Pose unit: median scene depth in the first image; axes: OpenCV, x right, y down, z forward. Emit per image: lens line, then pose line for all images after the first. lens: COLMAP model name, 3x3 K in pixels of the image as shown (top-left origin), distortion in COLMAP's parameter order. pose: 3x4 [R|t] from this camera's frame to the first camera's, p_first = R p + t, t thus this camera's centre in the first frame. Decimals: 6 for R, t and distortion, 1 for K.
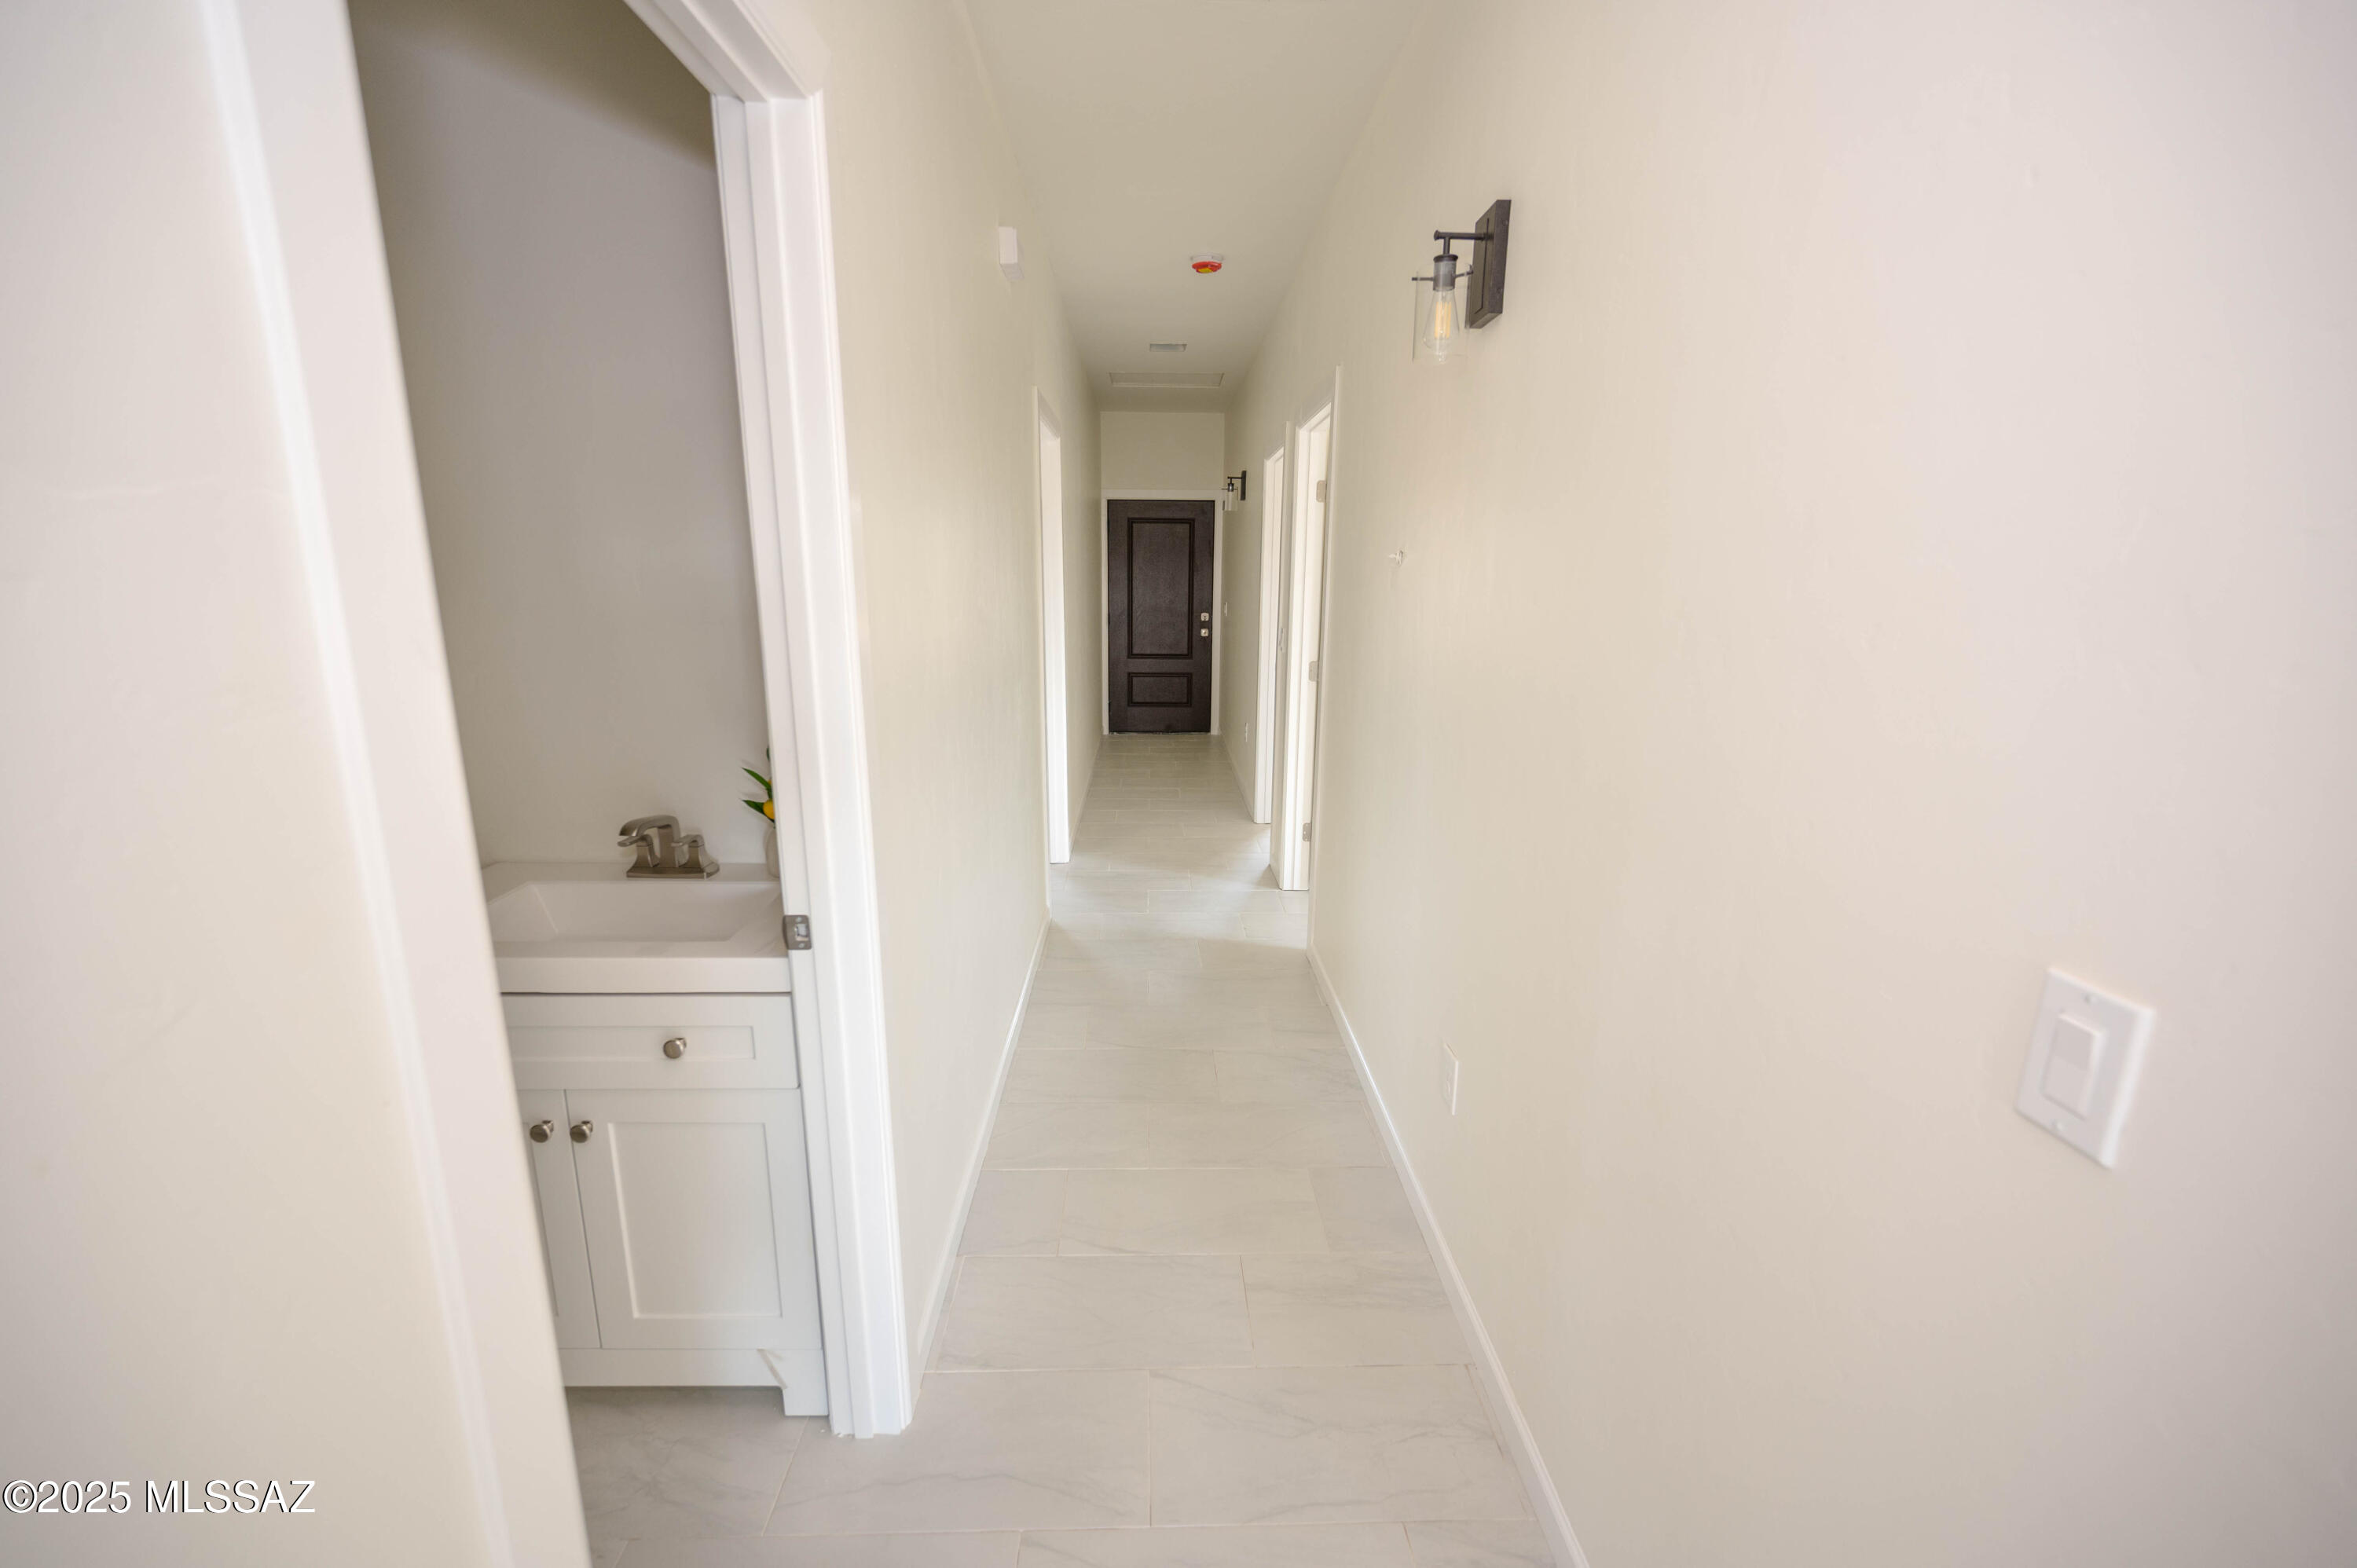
lens RADIAL K [[944.9, 0, 1166.9], [0, 944.9, 780.7], [0, 0, 1]] dist [0.001092, 0.000565]
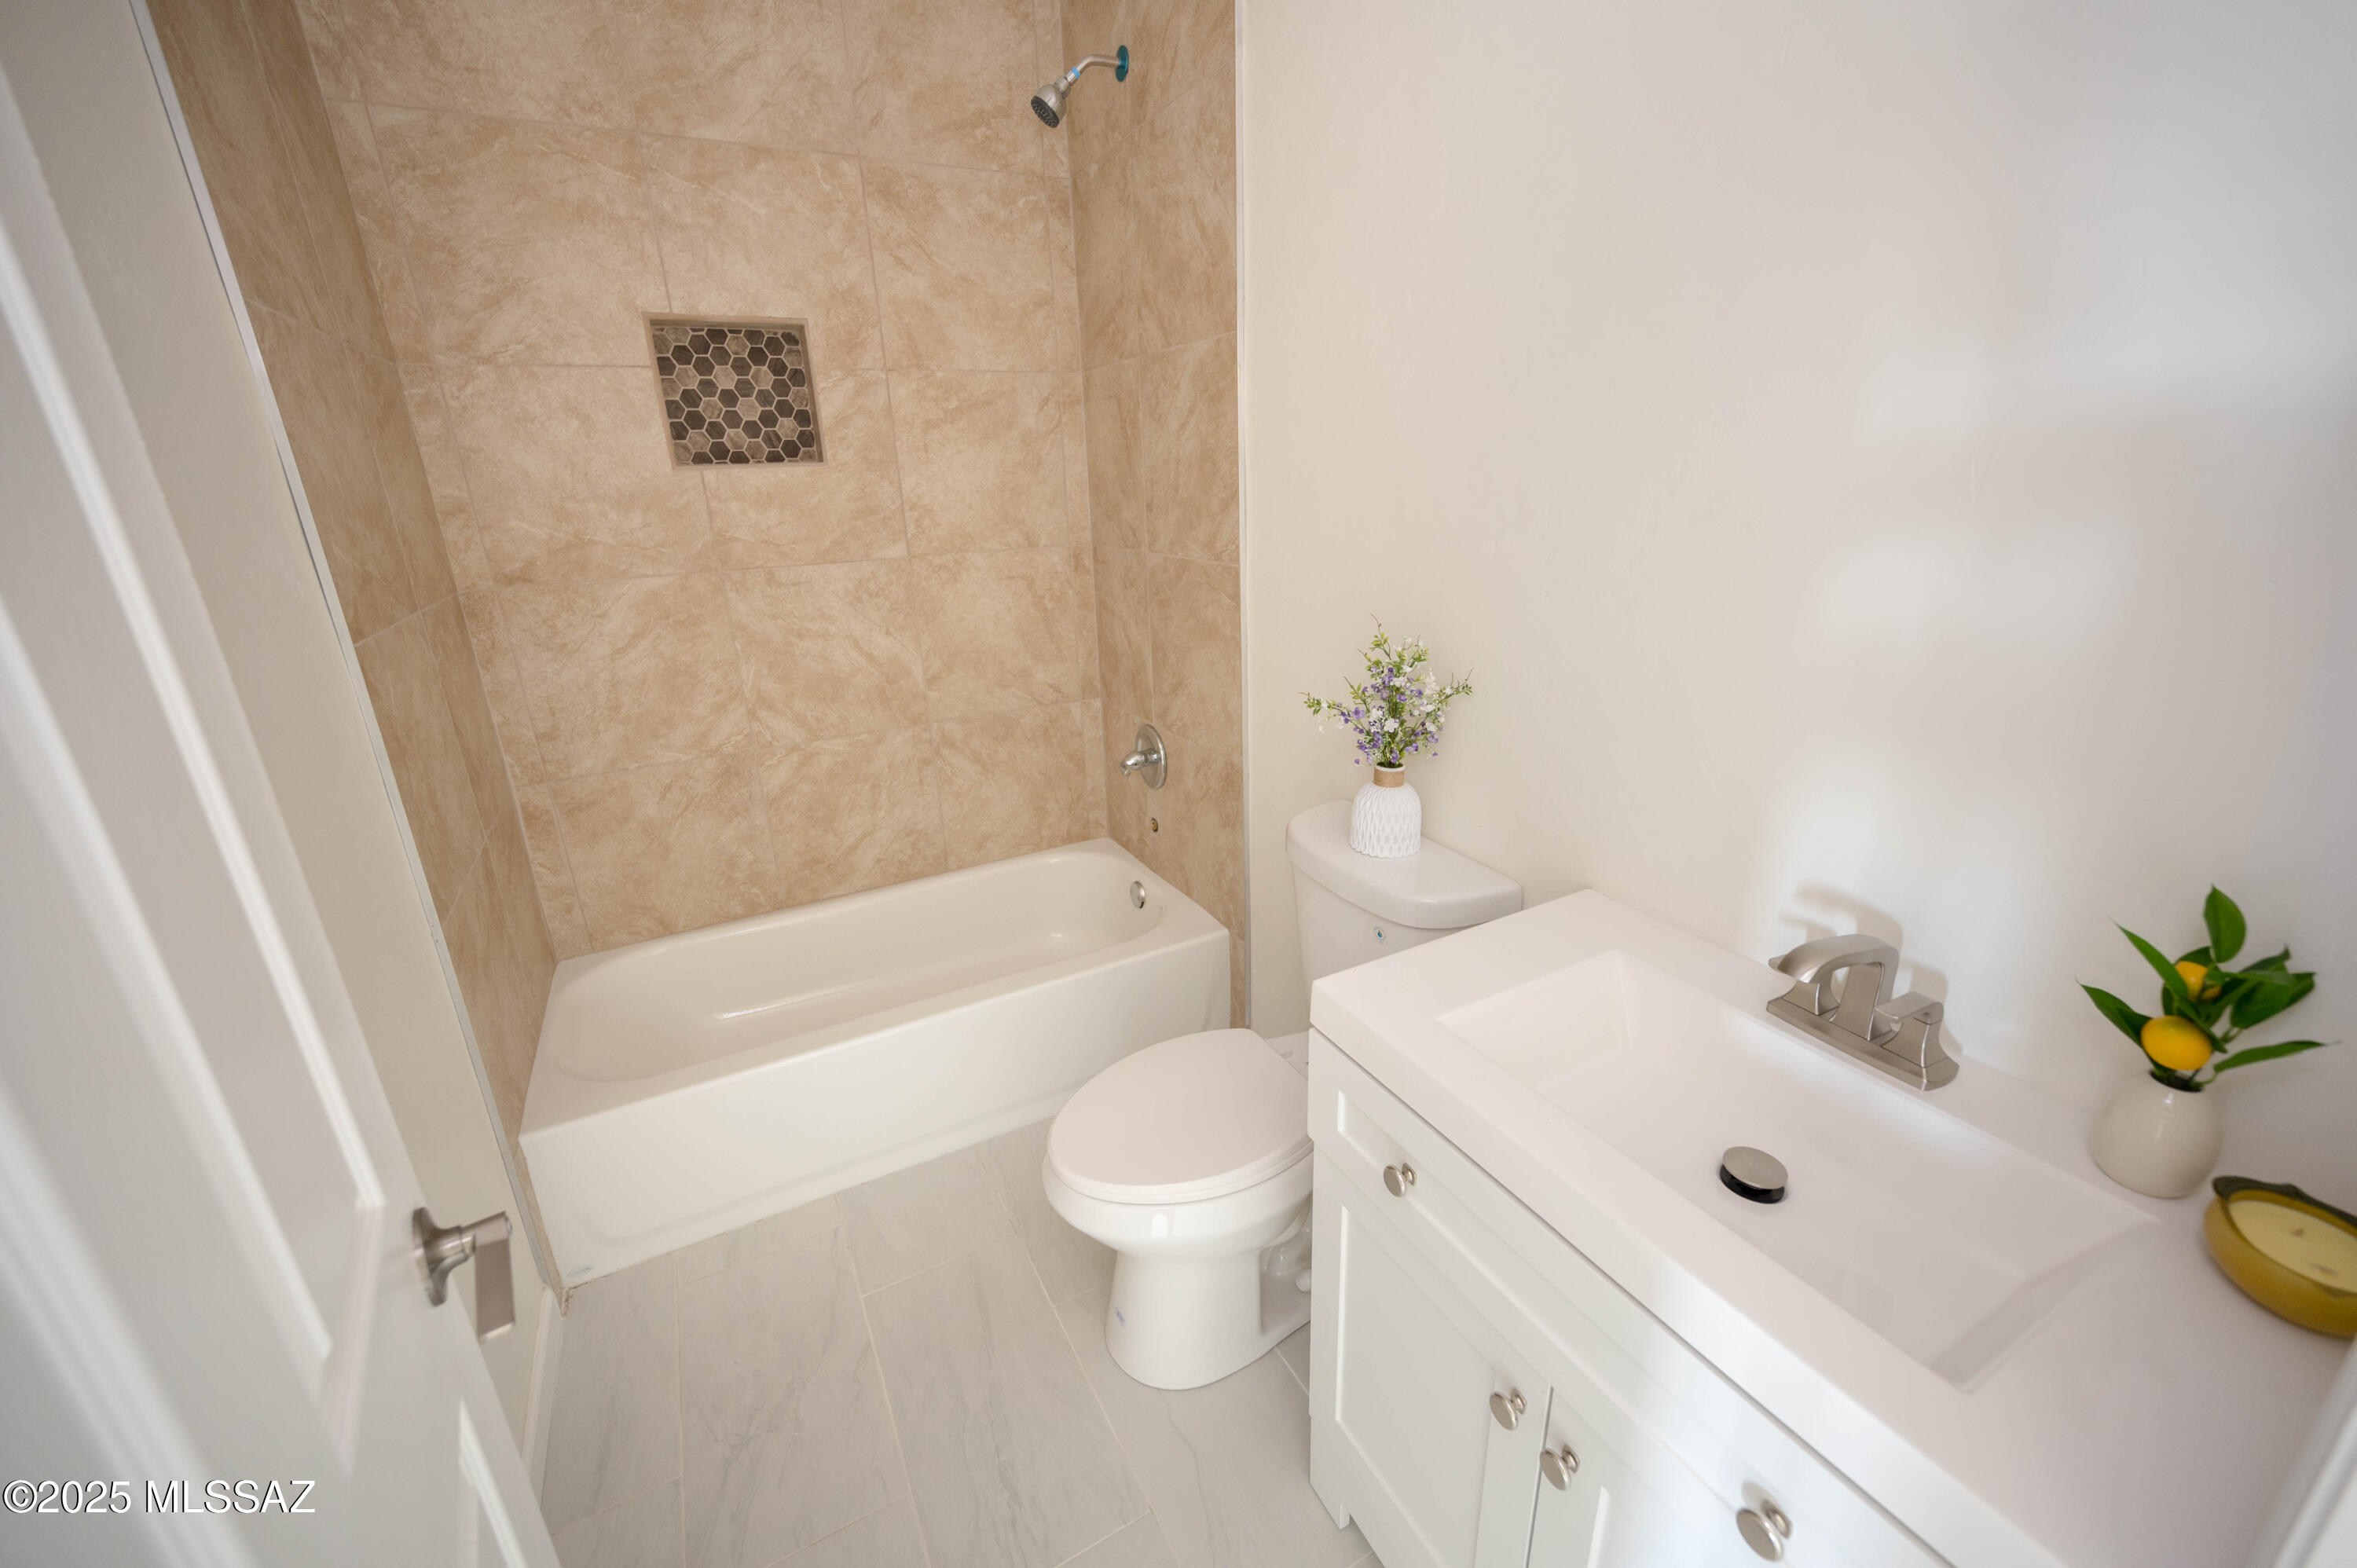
lens RADIAL K [[944.9, 0, 1178.7], [0, 944.9, 781.2], [0, 0, 1]] dist [0.001092, 0.000565]
pose [[0.449665, 0.267793, -0.852108, -0.298561], [-0.153794, 0.962963, 0.221473, -0.101809], [0.879857, 0.031461, 0.474196, 0.443219]]
